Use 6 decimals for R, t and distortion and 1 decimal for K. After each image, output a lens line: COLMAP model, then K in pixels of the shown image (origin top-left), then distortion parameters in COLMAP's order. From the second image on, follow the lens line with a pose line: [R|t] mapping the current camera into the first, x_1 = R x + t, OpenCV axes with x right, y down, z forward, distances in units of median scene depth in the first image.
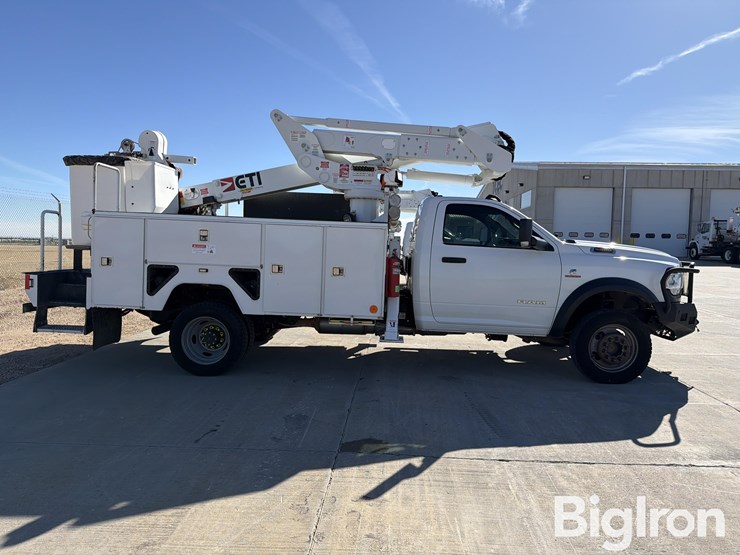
lens RADIAL K [[524.4, 0, 370.0], [0, 524.4, 277.5], [0, 0, 1]] dist [0.041865, -0.051773]
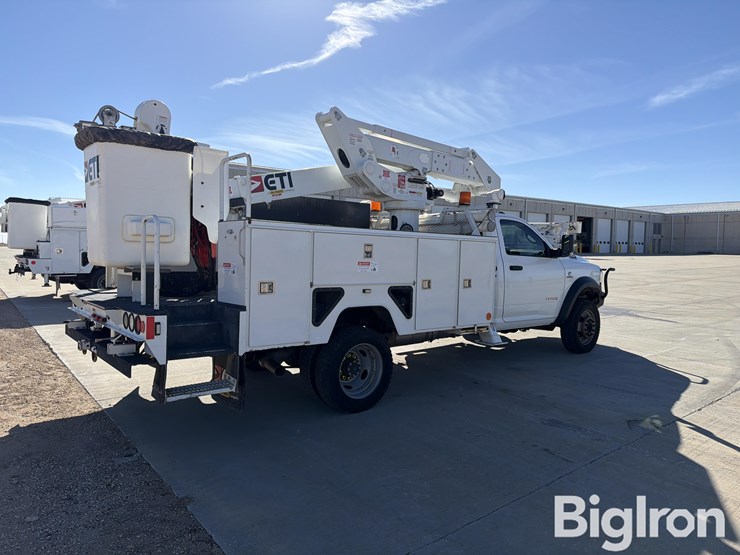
lens RADIAL K [[520.8, 0, 374.3], [0, 520.8, 279.9], [0, 0, 1]] dist [0.054443, -0.081635]
pose [[0.740132, -0.052001, 0.670448, -0.825553], [0.042459, 0.998630, 0.030583, -0.053967], [-0.671120, 0.005831, 0.741326, 0.329355]]
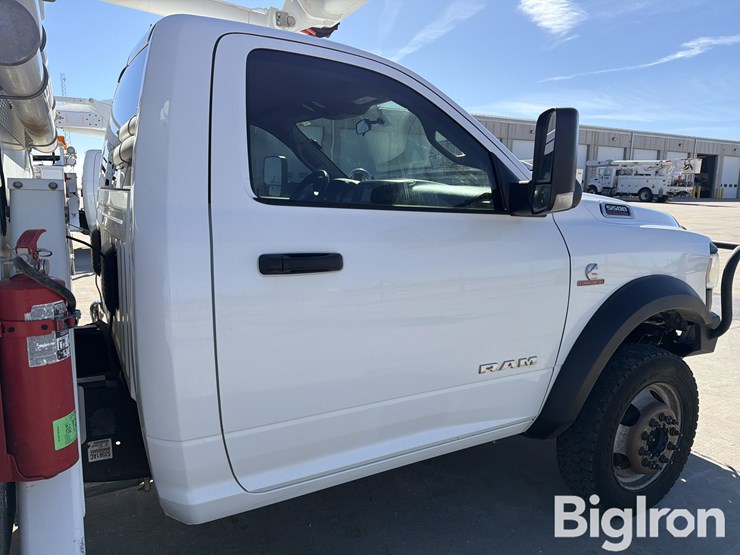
lens RADIAL K [[520.8, 0, 374.3], [0, 520.8, 279.9], [0, 0, 1]] dist [0.054443, -0.081635]
pose [[0.846739, -0.096623, 0.523160, 0.049418], [0.033584, 0.991116, 0.128693, -0.055192], [-0.530947, -0.091400, 0.842462, 0.721286]]
